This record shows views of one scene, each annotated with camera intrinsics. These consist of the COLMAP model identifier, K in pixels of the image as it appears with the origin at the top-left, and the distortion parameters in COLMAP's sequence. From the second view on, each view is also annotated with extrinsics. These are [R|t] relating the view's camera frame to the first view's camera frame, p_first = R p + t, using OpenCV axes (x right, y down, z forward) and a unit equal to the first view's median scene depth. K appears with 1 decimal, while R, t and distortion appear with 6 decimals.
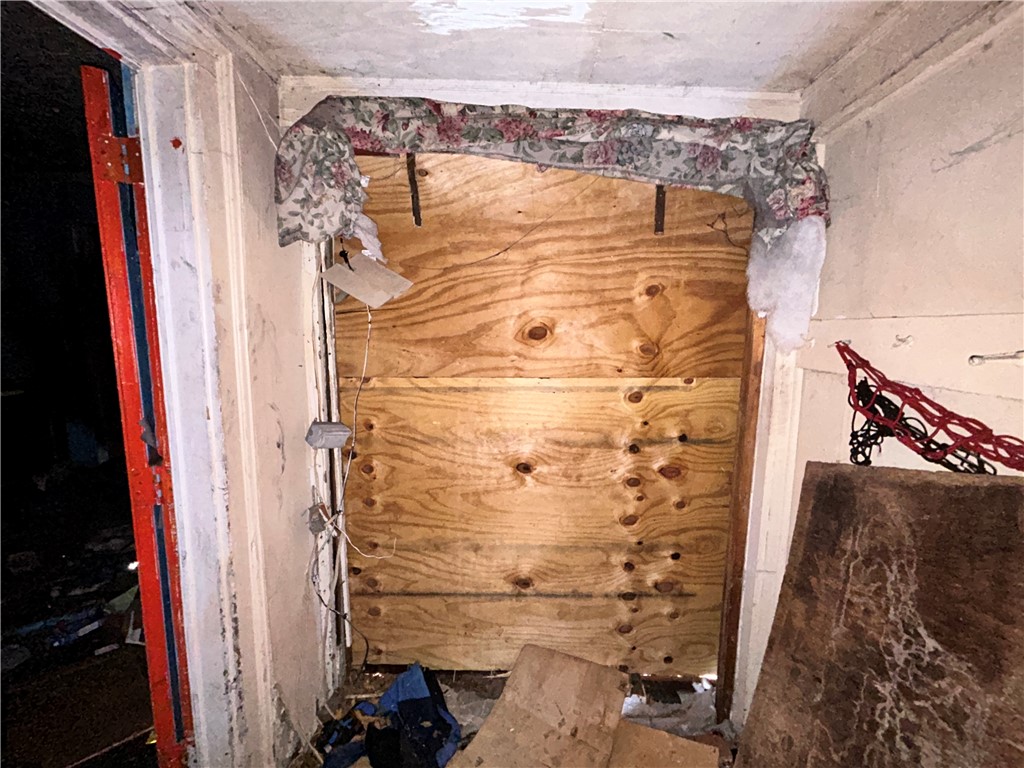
lens RADIAL K [[412.2, 0, 513.2], [0, 412.2, 373.5], [0, 0, 1]] dist [-0.005123, 0.002446]
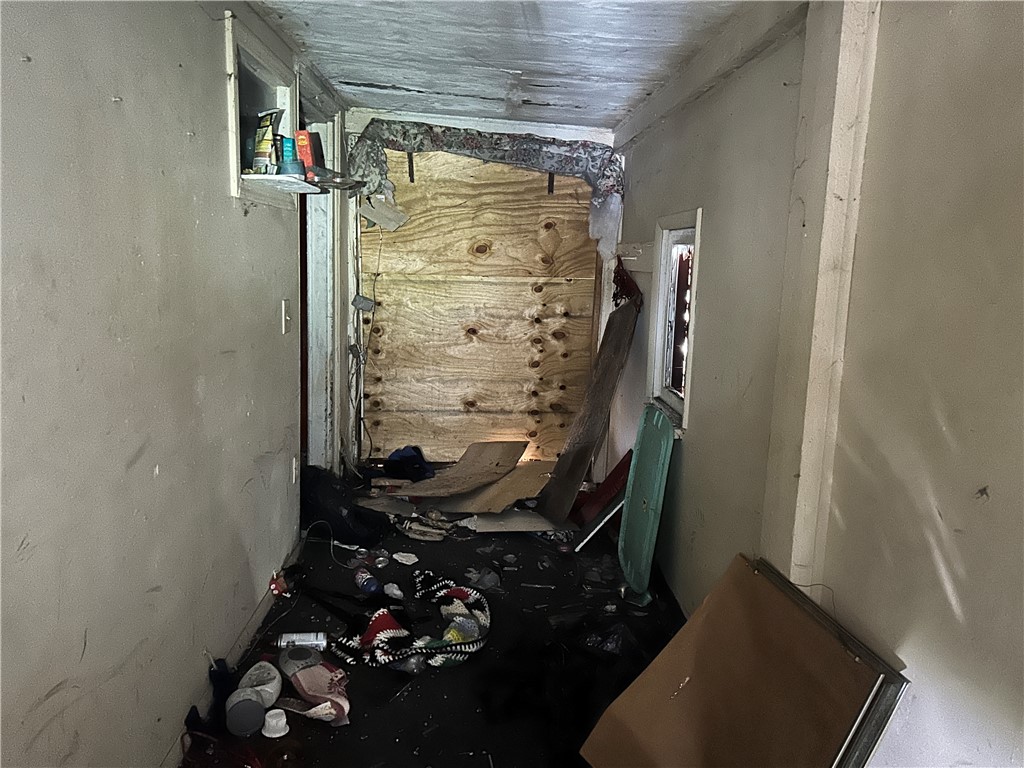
lens RADIAL K [[764.0, 0, 506.6], [0, 764.0, 394.0], [0, 0, 1]] dist [0.045911, -0.052866]
pose [[0.996376, 0.011449, 0.084289, -0.097000], [-0.016763, 0.997897, 0.062616, 0.300914], [-0.083394, -0.063802, 0.994472, -2.194275]]
